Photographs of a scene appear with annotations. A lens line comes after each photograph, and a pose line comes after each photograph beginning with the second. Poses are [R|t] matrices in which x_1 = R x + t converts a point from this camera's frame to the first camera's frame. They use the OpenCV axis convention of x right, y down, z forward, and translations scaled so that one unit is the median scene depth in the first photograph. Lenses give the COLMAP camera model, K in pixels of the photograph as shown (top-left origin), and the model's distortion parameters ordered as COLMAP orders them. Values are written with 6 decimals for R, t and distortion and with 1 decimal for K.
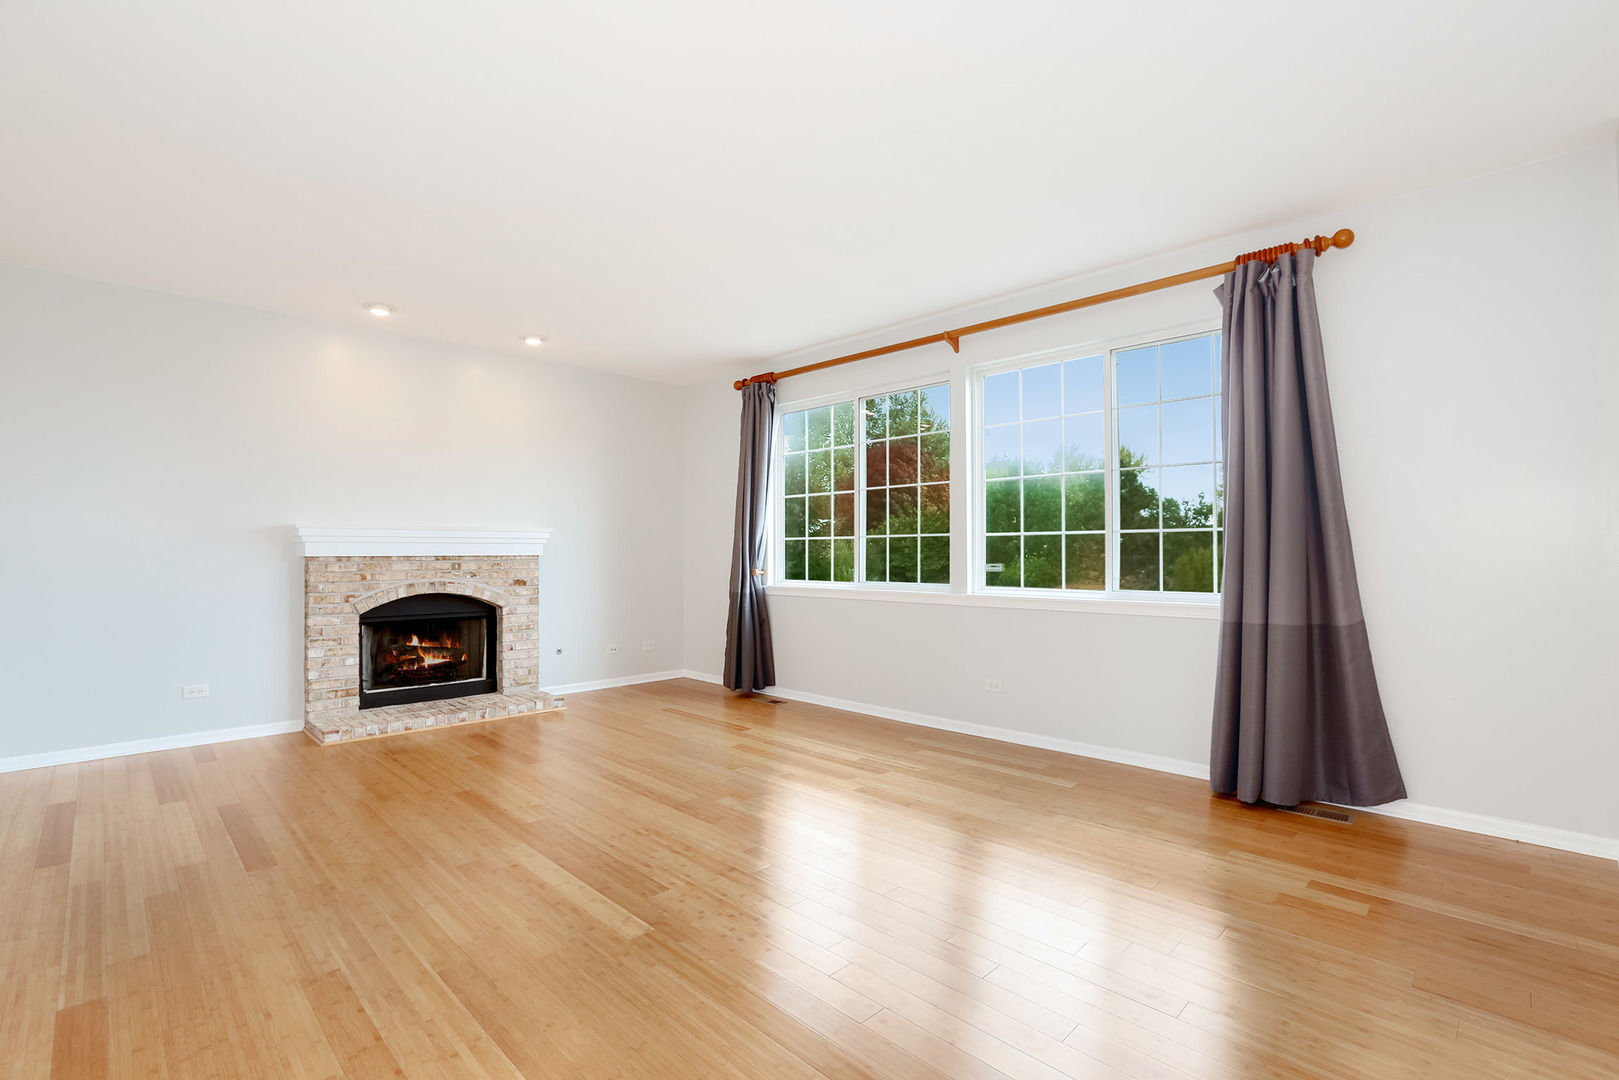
lens RADIAL K [[781.5, 0, 809.5], [0, 781.5, 540.0], [0, 0, 1]] dist [-0.000824, -0.000020]
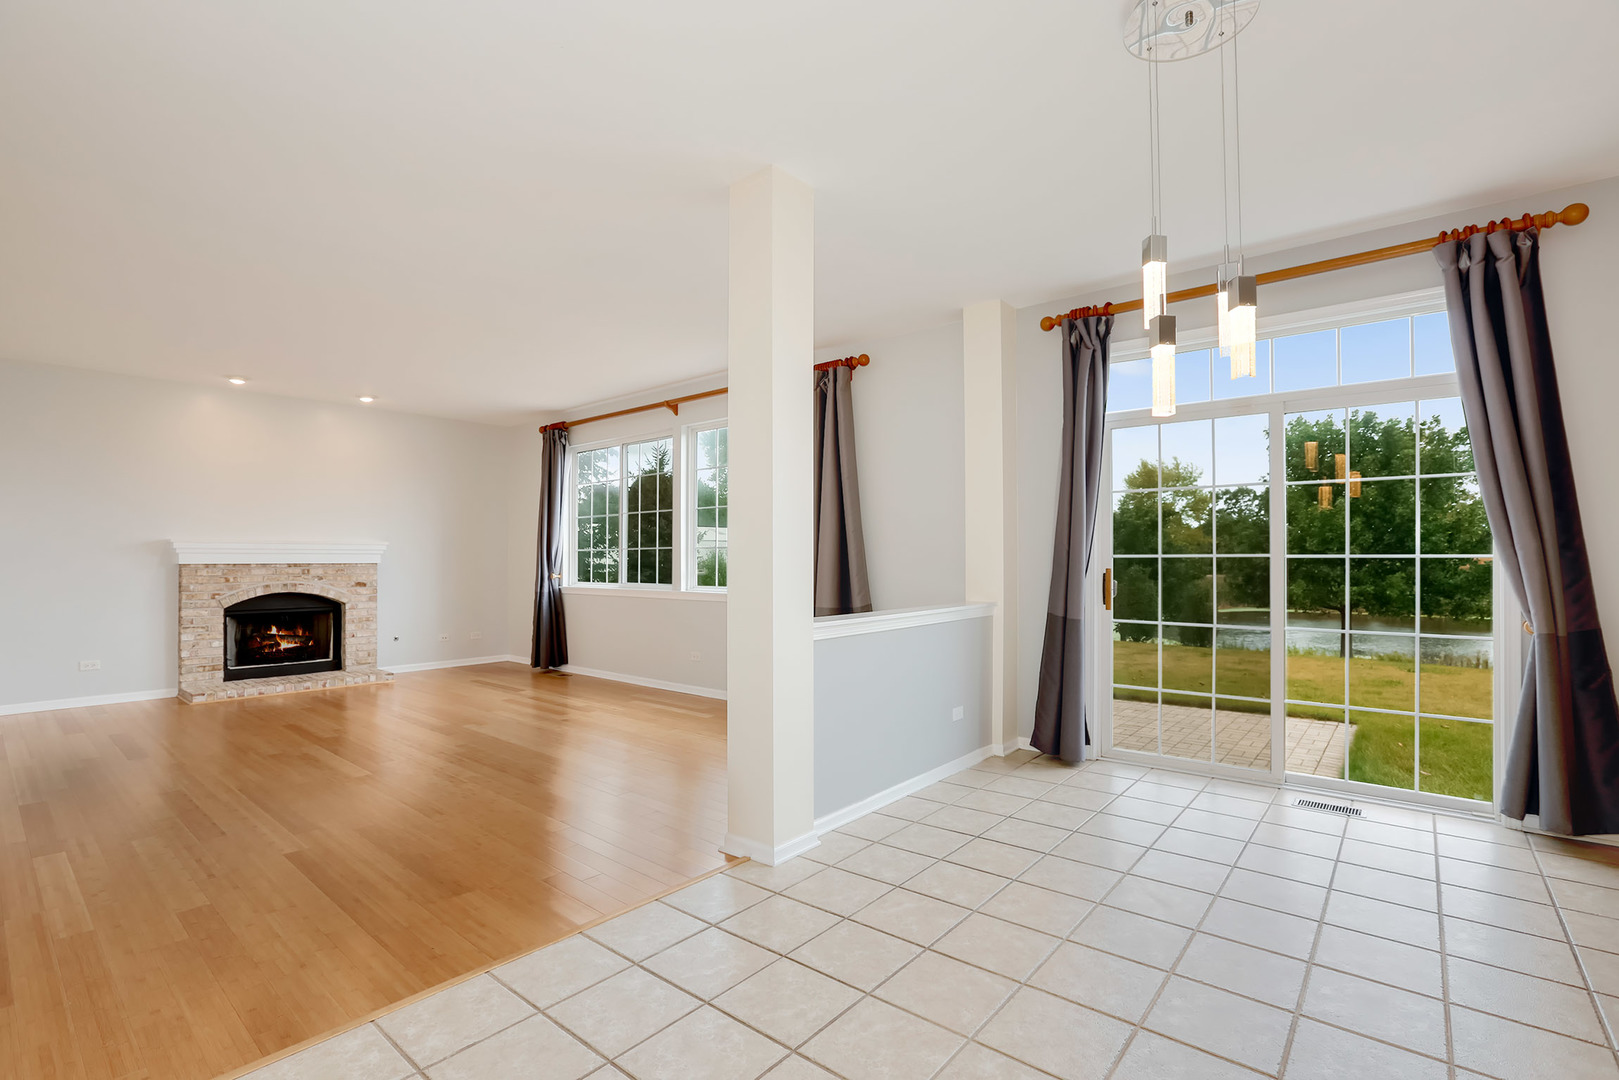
lens RADIAL K [[799.7, 0, 827.5], [0, 799.7, 555.8], [0, 0, 1]] dist [0.000384, 0.000014]
pose [[0.997519, 0.000279, 0.070390, 0.316603], [-0.000888, 0.999962, 0.008622, -0.004637], [-0.070385, -0.008663, 0.997482, -0.379709]]
